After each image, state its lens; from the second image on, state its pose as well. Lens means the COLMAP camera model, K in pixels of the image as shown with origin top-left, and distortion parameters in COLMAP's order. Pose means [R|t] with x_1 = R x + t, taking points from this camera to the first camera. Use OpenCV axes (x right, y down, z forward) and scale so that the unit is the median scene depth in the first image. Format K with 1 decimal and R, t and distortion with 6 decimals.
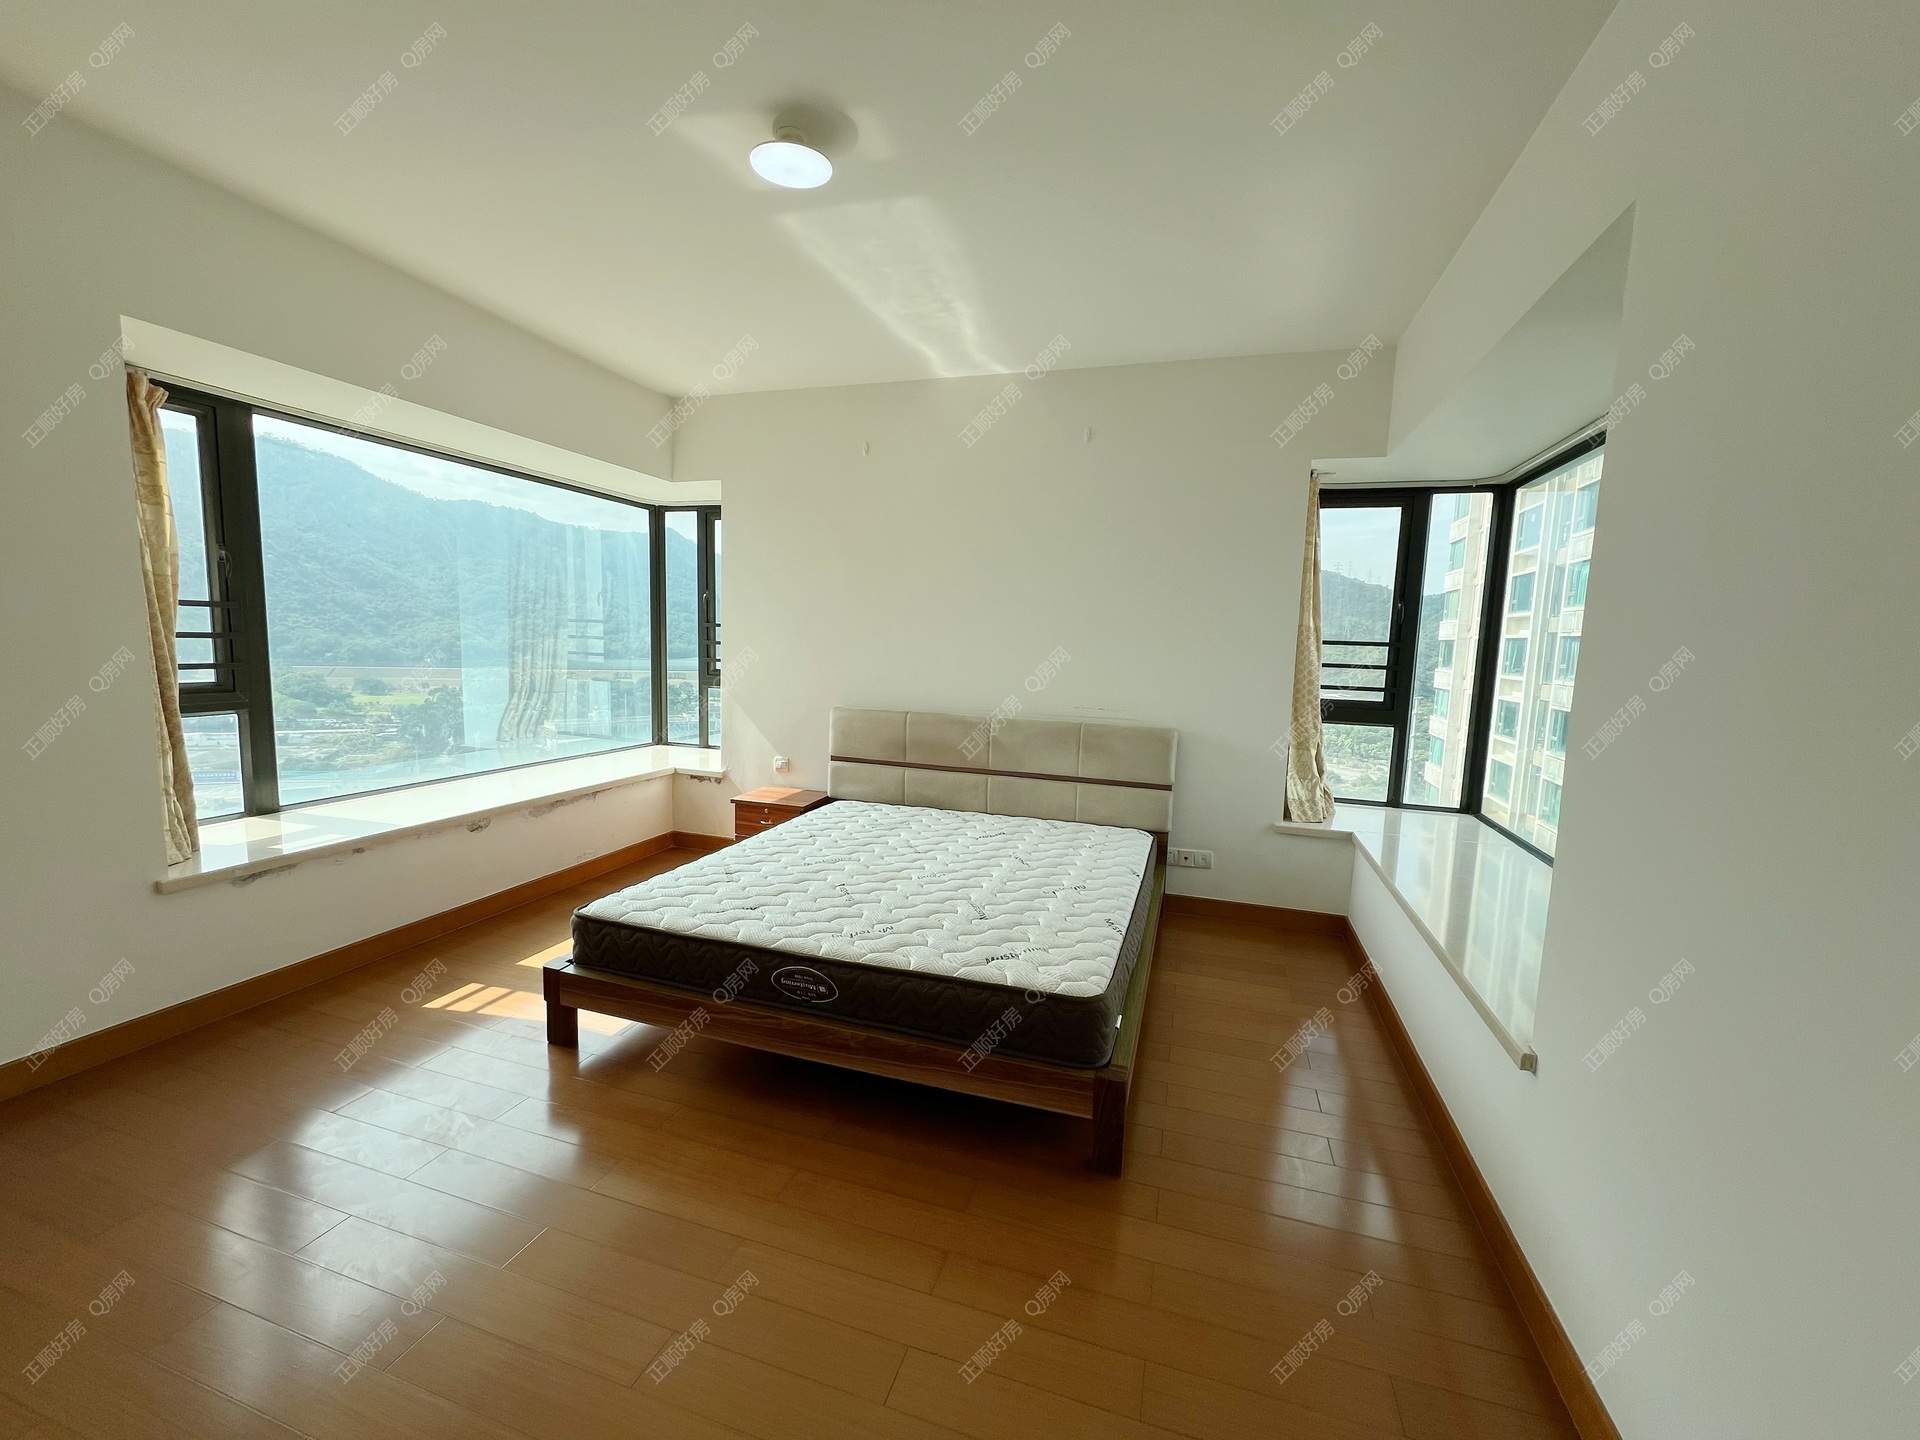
lens RADIAL K [[761.4, 0, 963.8], [0, 761.4, 716.4], [0, 0, 1]] dist [0.001892, -0.000984]
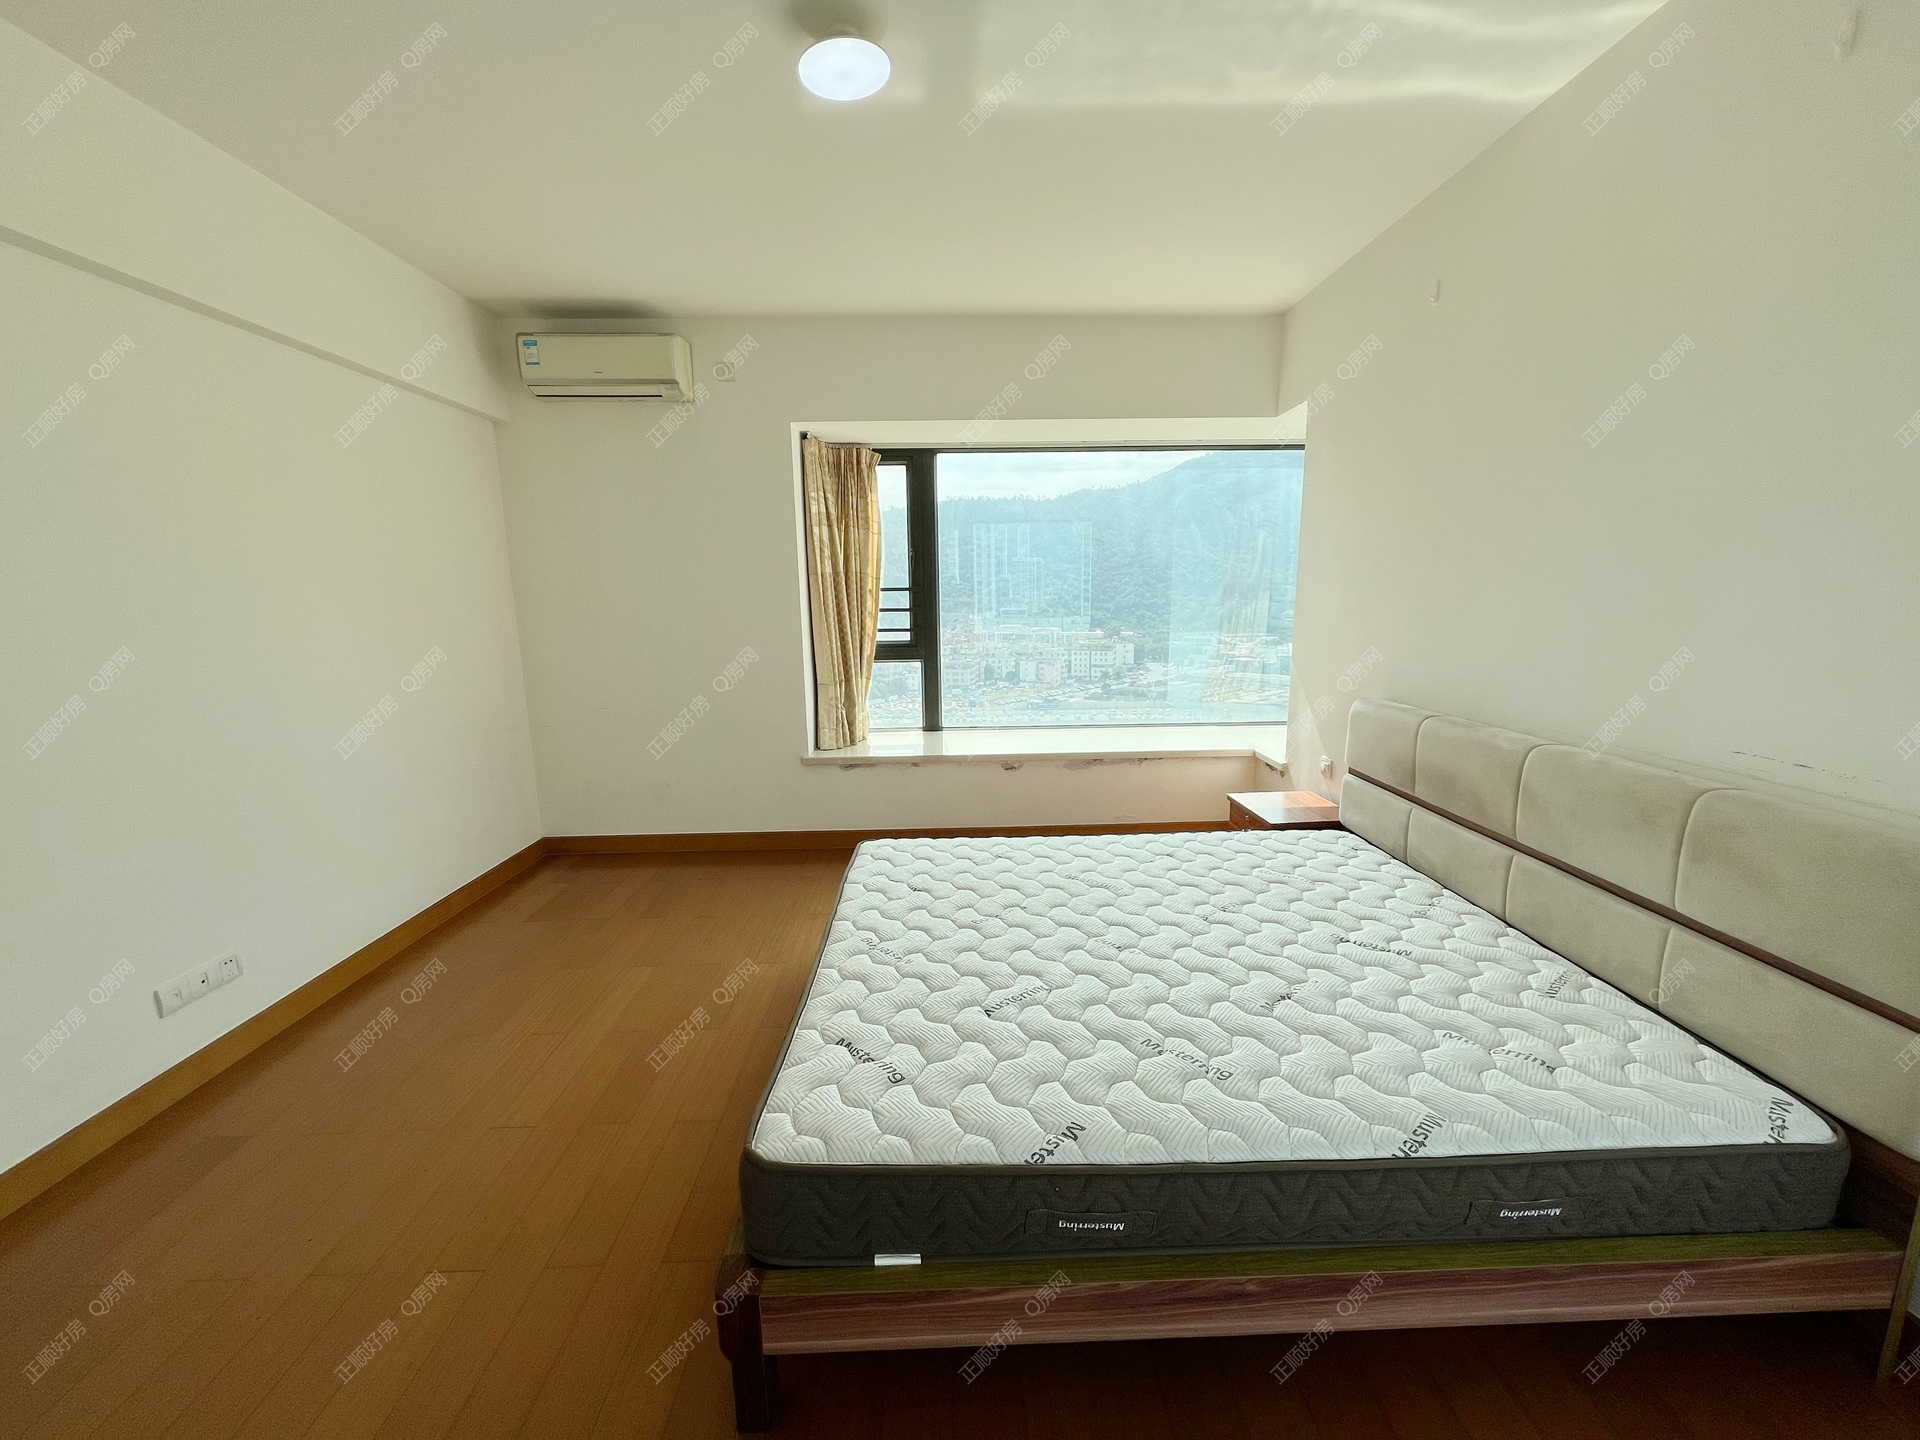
lens RADIAL K [[761.4, 0, 972.2], [0, 761.4, 722.3], [0, 0, 1]] dist [0.001892, -0.000984]
pose [[0.338527, 0.125897, -0.932496, 0.414935], [-0.071891, 0.991573, 0.107774, -0.045542], [0.938206, 0.030554, 0.344725, 0.487679]]
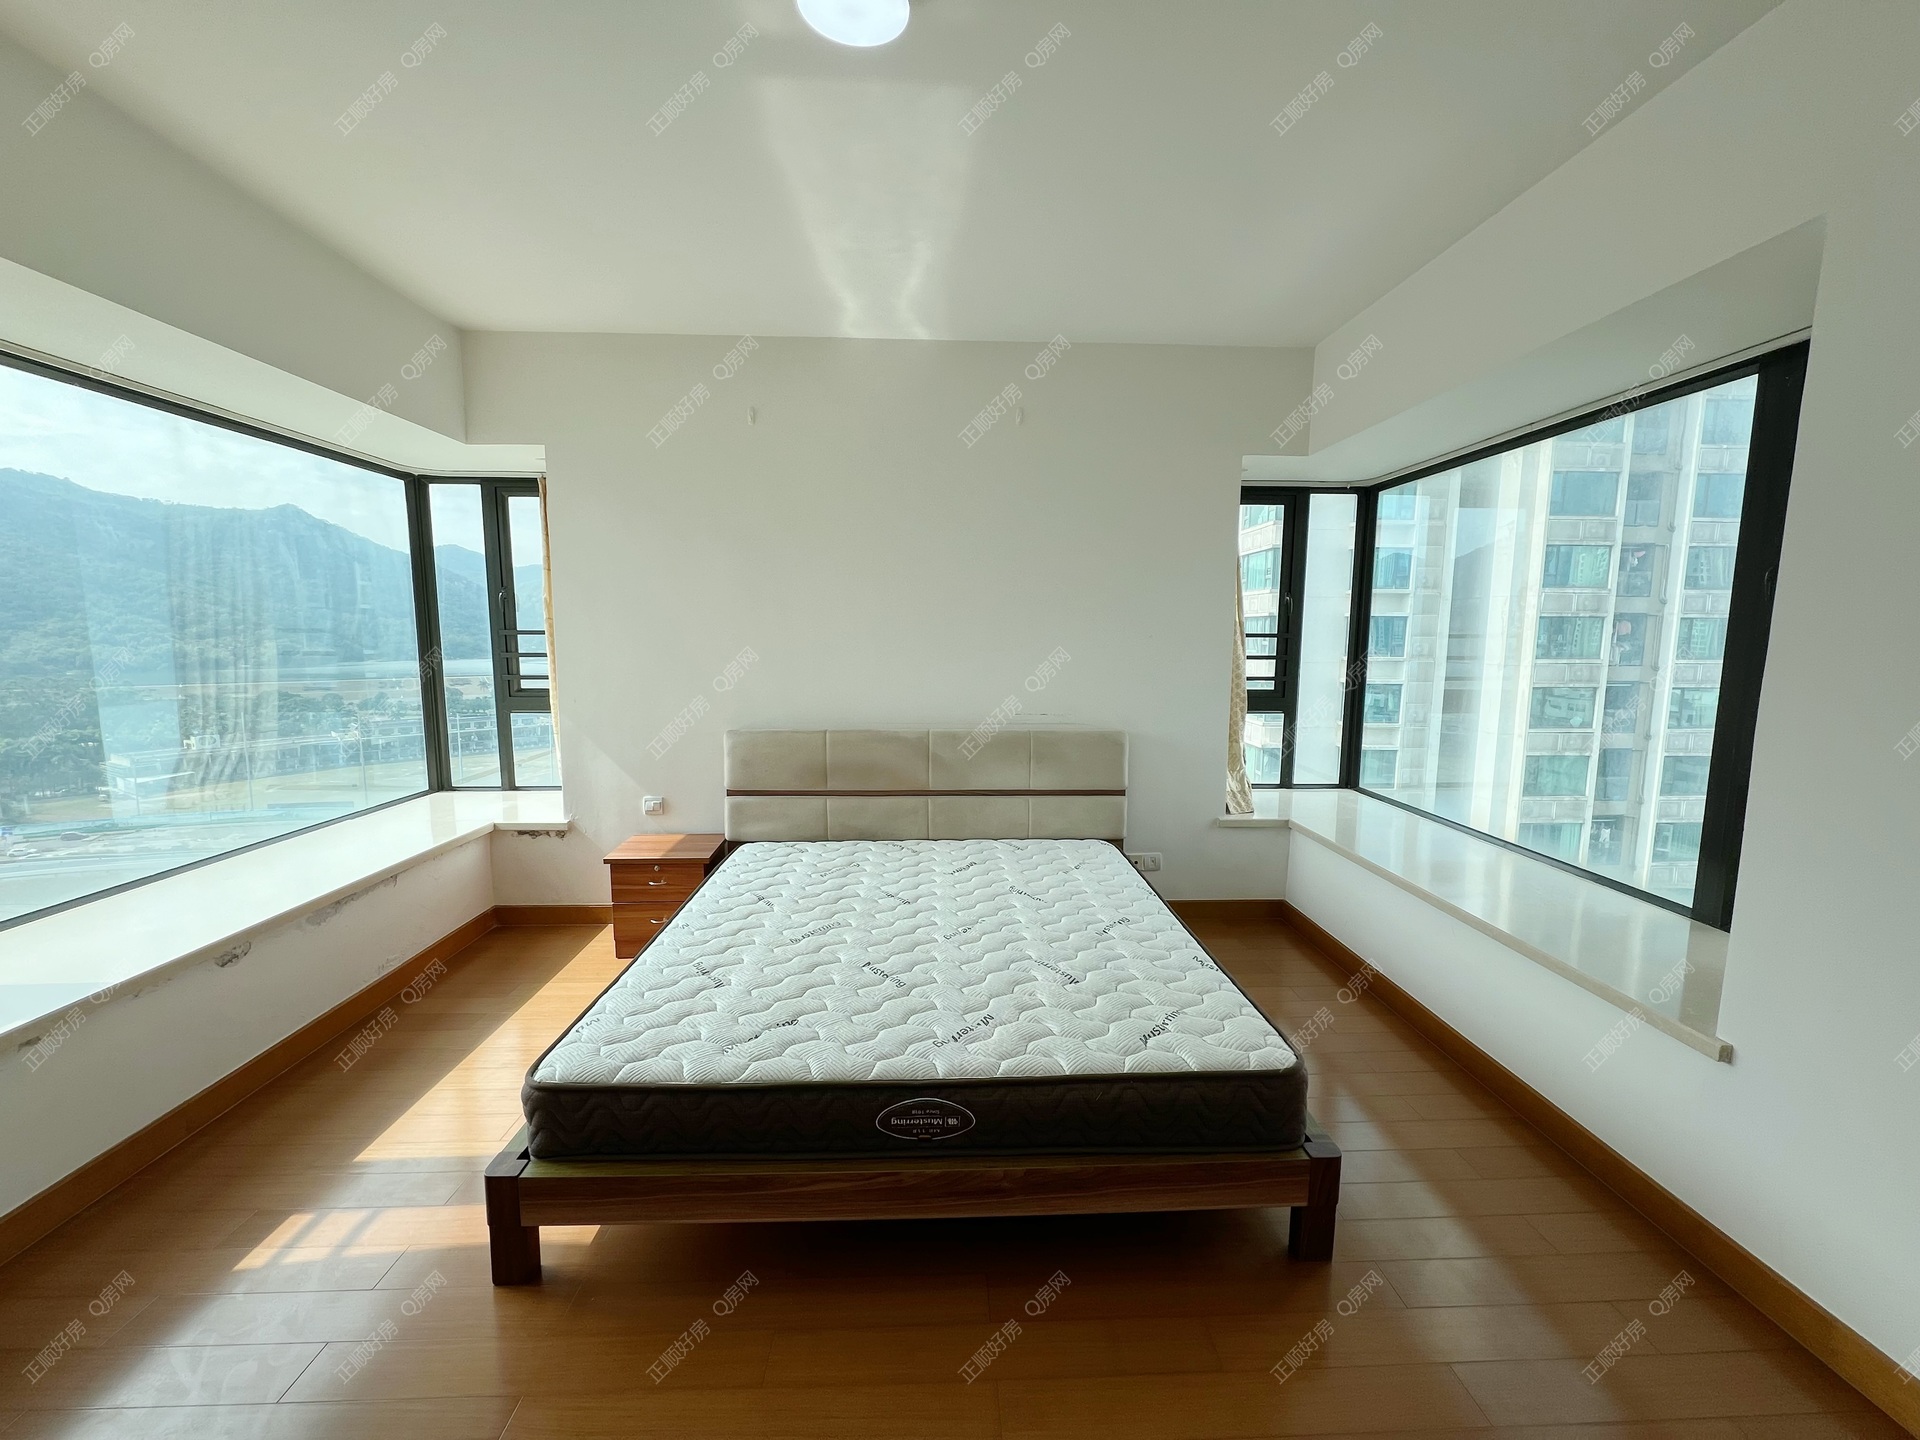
lens RADIAL K [[761.4, 0, 964.3], [0, 761.4, 723.2], [0, 0, 1]] dist [0.001892, -0.000984]
pose [[0.941116, -0.066914, 0.331396, -0.230090], [0.059606, 0.997703, 0.032180, -0.036360], [-0.332788, -0.010532, 0.942943, 0.161798]]
